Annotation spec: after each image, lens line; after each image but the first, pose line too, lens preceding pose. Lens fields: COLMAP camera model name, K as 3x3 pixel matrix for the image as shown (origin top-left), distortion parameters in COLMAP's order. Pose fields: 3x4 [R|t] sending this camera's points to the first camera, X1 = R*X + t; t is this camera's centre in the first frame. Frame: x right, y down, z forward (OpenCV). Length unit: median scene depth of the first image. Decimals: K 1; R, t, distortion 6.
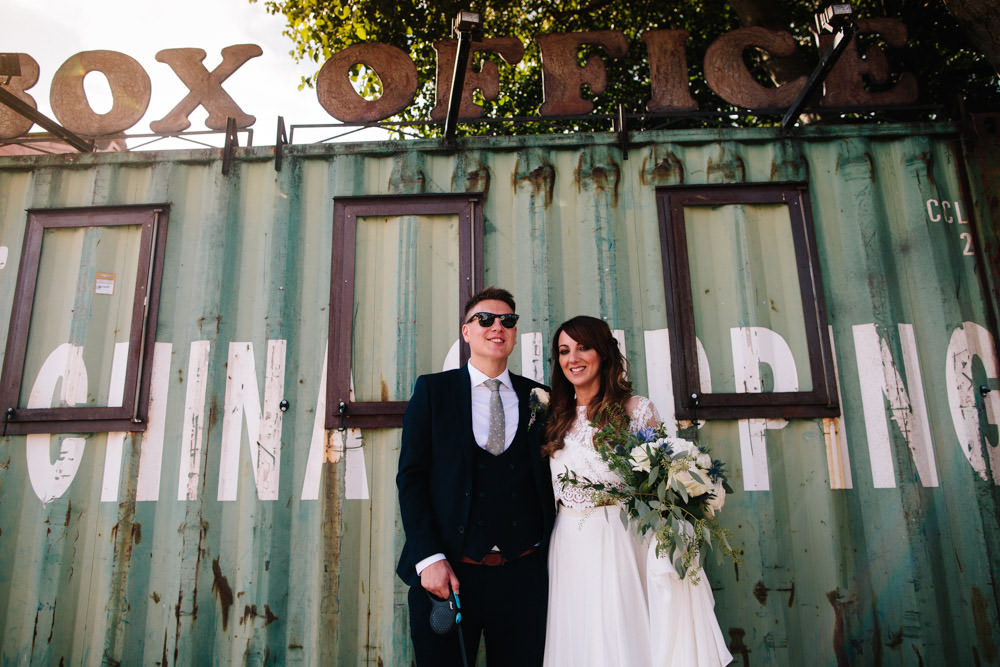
lens RADIAL K [[679.4, 0, 502.3], [0, 679.4, 330.4], [0, 0, 1]] dist [-0.049204, 0.043984]
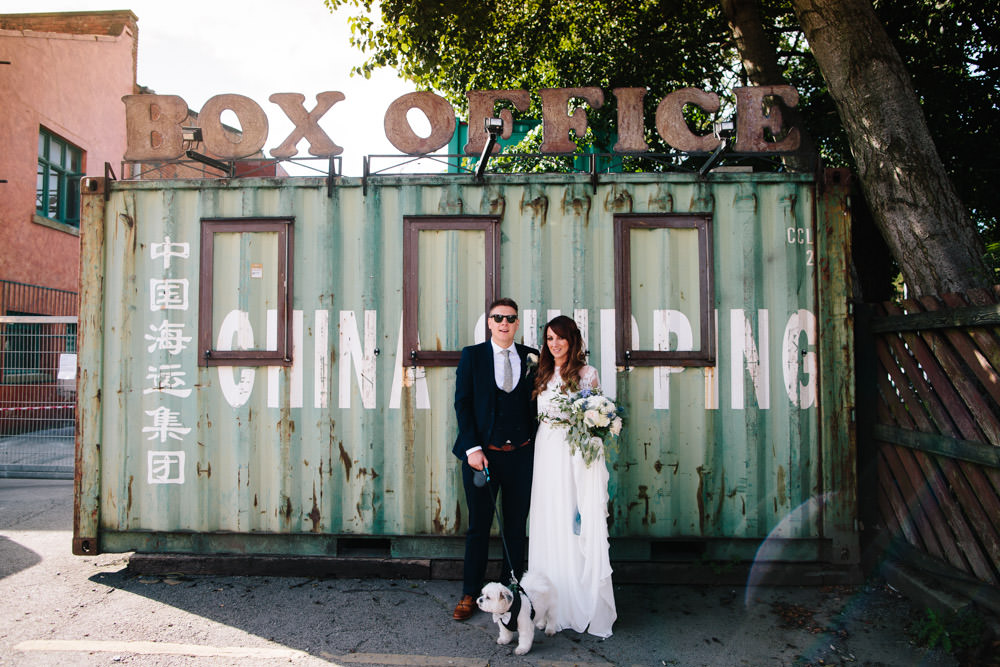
lens RADIAL K [[679.4, 0, 498.3], [0, 679.4, 332.7], [0, 0, 1]] dist [-0.049204, 0.043984]
pose [[0.999839, 0.017939, -0.000576, -0.030230], [-0.017502, 0.981616, 0.190062, -0.246899], [0.003975, -0.190021, 0.981772, -0.587253]]
